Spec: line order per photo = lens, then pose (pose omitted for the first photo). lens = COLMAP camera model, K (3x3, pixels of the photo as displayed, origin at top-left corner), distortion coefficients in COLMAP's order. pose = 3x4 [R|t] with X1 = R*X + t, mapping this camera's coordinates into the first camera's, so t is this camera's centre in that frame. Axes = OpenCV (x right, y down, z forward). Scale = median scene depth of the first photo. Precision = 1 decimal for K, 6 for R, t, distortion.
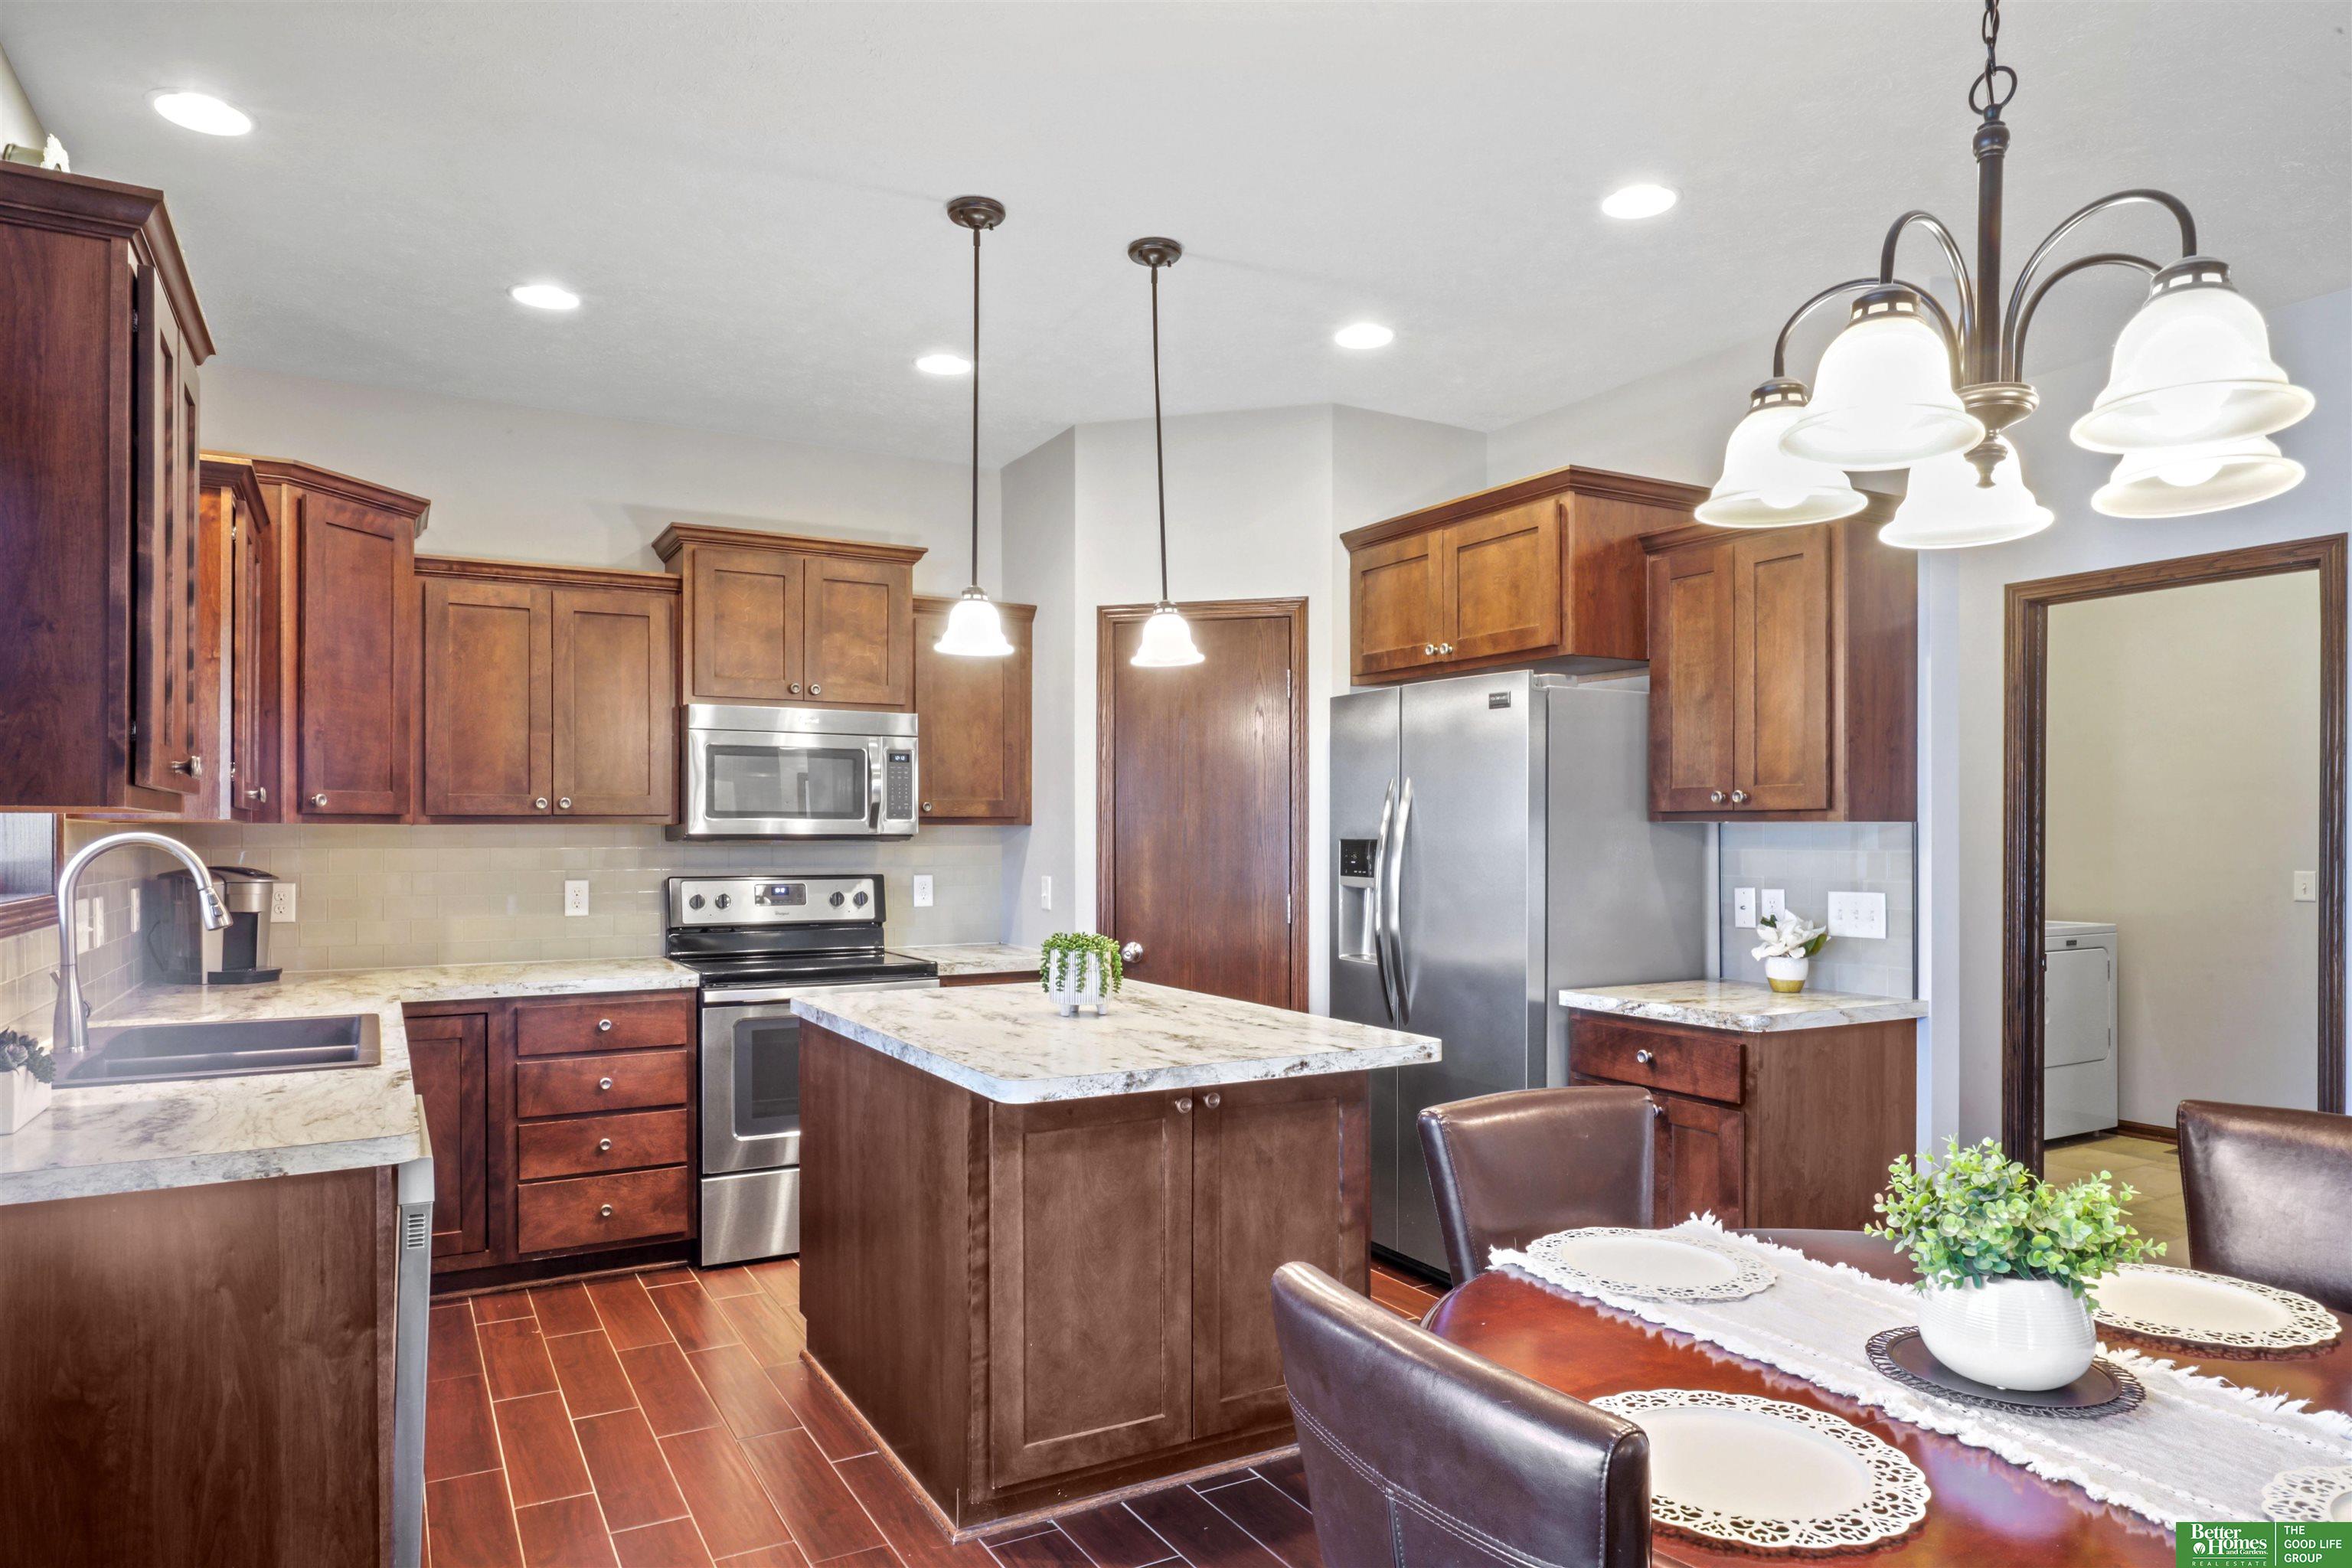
lens RADIAL K [[1426.9, 0, 1176.0], [0, 1426.9, 784.0], [0, 0, 1]] dist [0.003166, -0.001344]
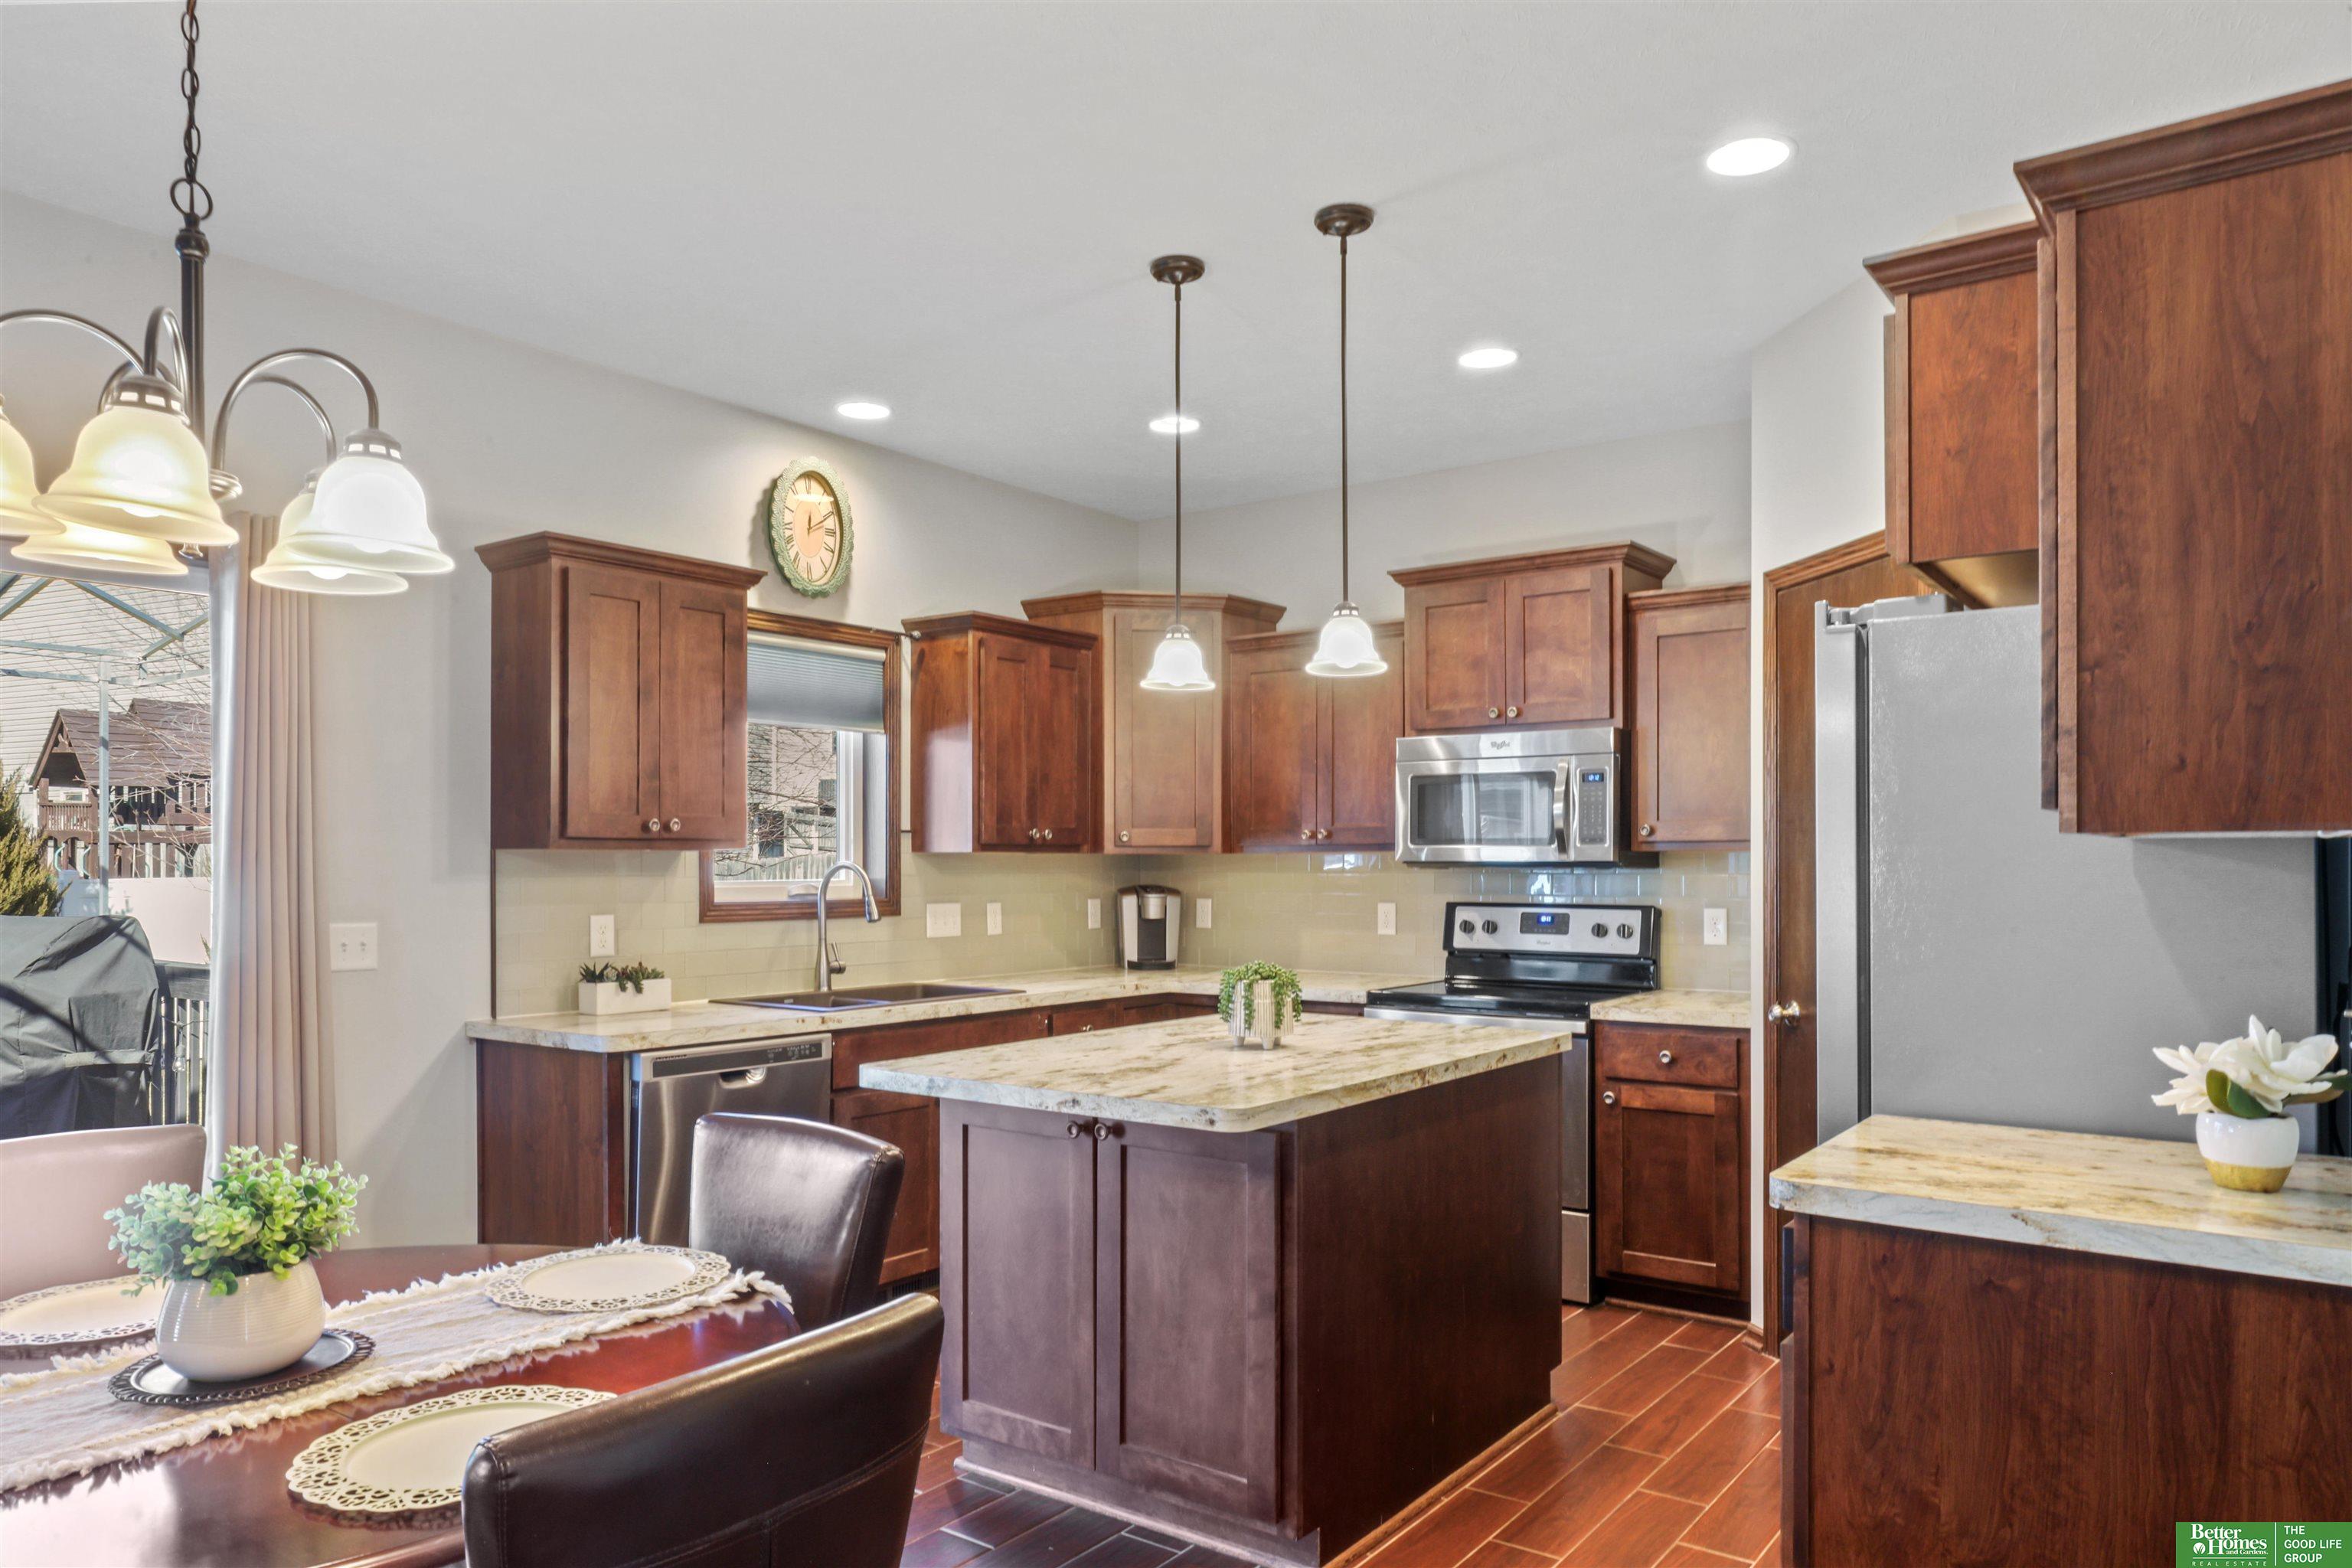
lens RADIAL K [[1525.4, 0, 1176.0], [0, 1525.4, 784.0], [0, 0, 1]] dist [-0.005302, 0.001455]
pose [[0.404316, -0.047815, -0.913368, 0.701633], [0.034192, 0.998725, -0.037147, 0.015752], [0.913980, -0.016211, 0.405436, 0.429571]]
